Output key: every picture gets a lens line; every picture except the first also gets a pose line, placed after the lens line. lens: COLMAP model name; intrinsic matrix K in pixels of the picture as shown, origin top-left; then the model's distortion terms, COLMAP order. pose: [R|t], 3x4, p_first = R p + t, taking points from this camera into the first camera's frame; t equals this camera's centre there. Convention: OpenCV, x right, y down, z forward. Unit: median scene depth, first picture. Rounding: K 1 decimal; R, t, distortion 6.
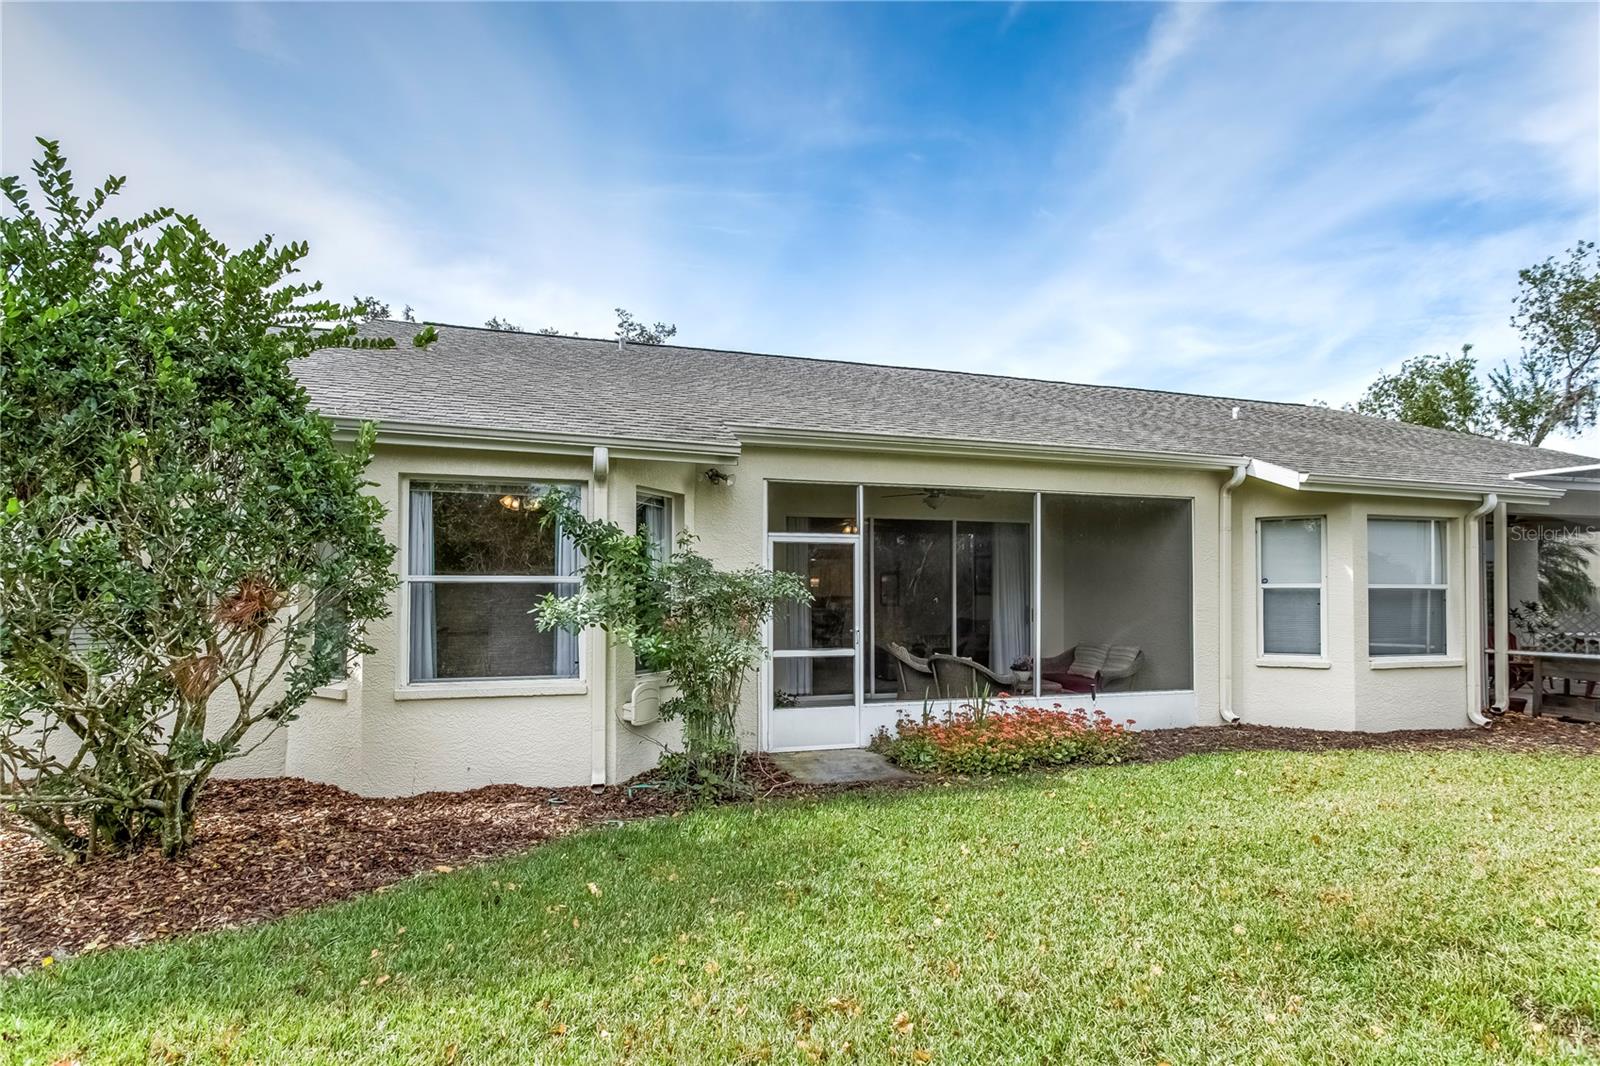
lens RADIAL K [[760.1, 0, 799.0], [0, 760.1, 579.7], [0, 0, 1]] dist [0.000103, -0.000324]
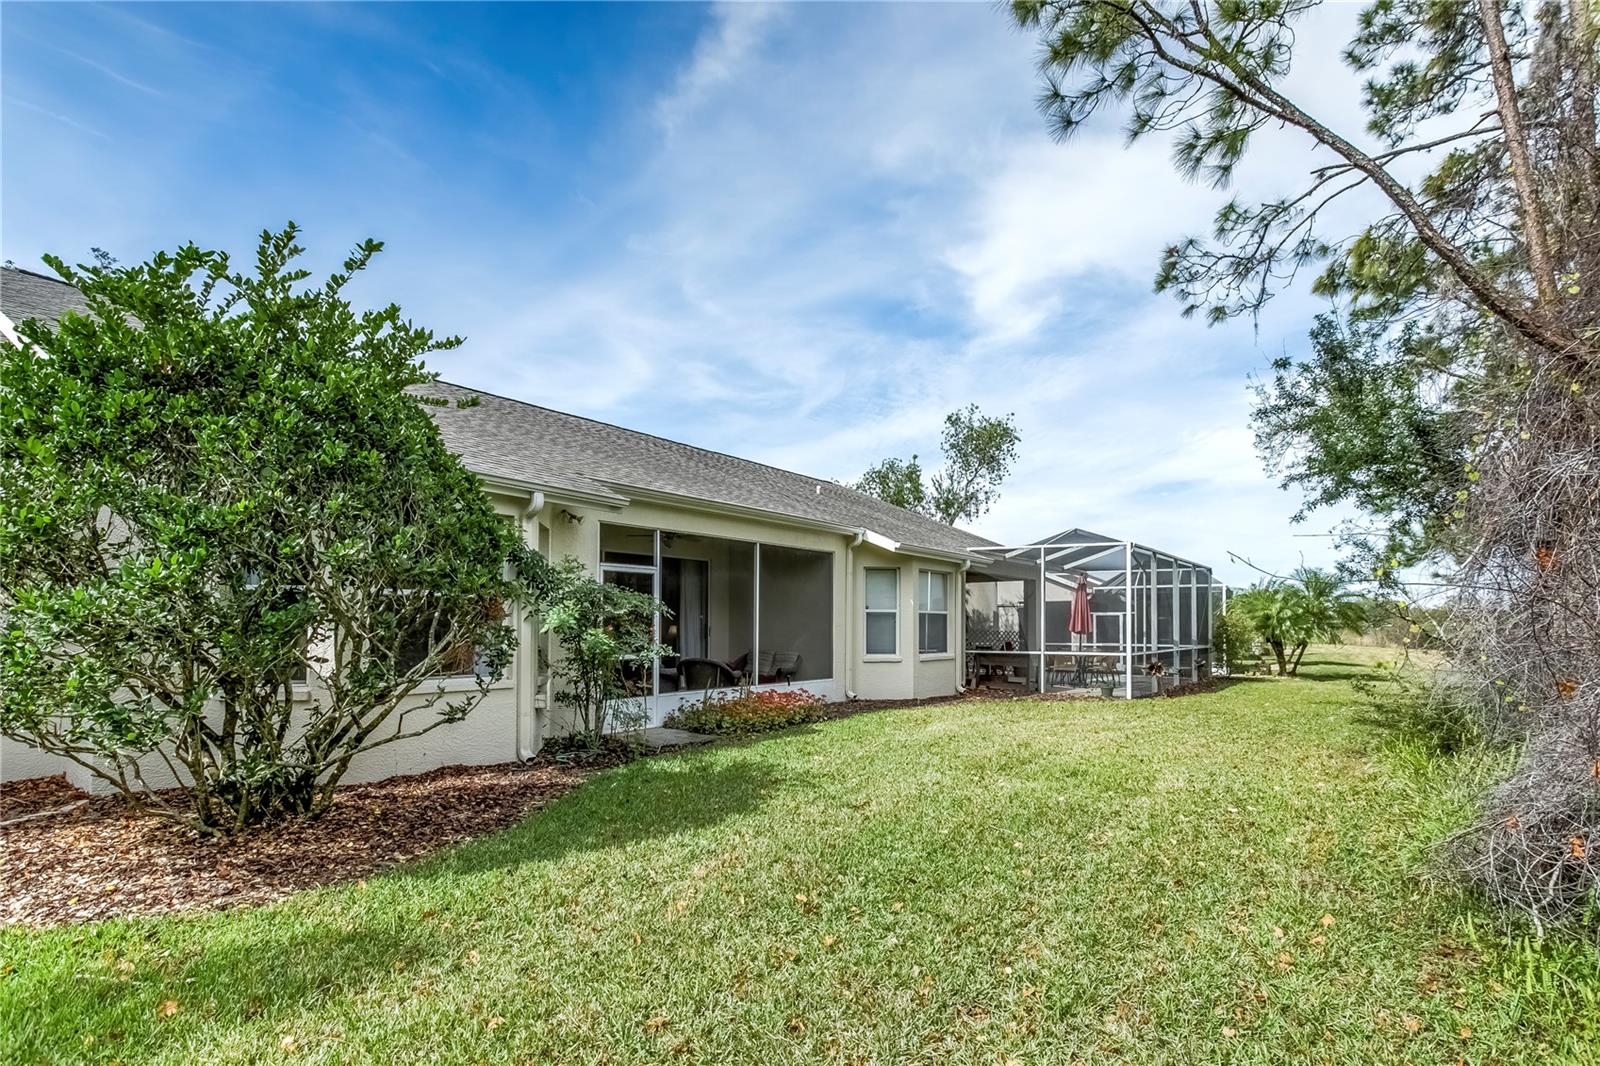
lens RADIAL K [[760.1, 0, 799.0], [0, 760.1, 579.7], [0, 0, 1]] dist [0.000103, -0.000324]
pose [[0.809458, 0.038398, 0.585922, -0.440944], [-0.018109, 0.999017, -0.040451, 0.011261], [-0.586899, 0.022133, 0.809358, -0.196498]]
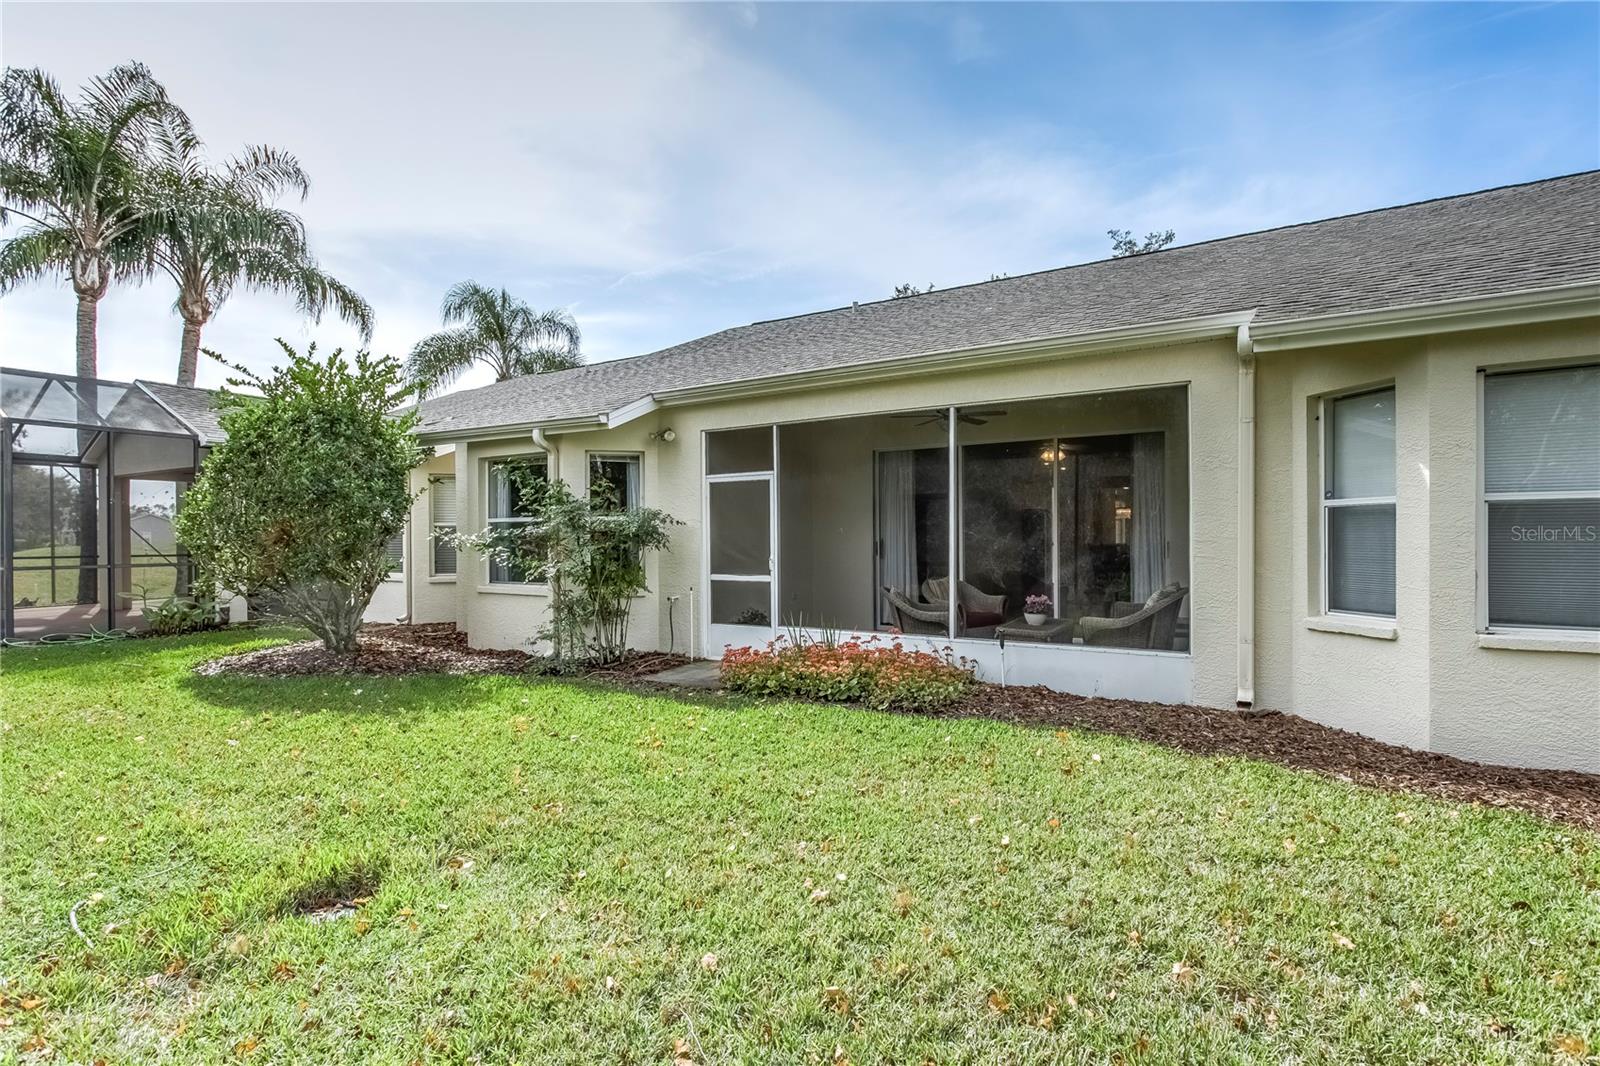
lens RADIAL K [[796.5, 0, 808.2], [0, 796.5, 537.9], [0, 0, 1]] dist [0.000211, -0.000121]
pose [[0.665763, -0.005177, -0.746145, 0.854055], [0.021588, 0.999691, 0.012325, 0.020467], [0.745851, -0.024313, 0.665669, 0.243374]]
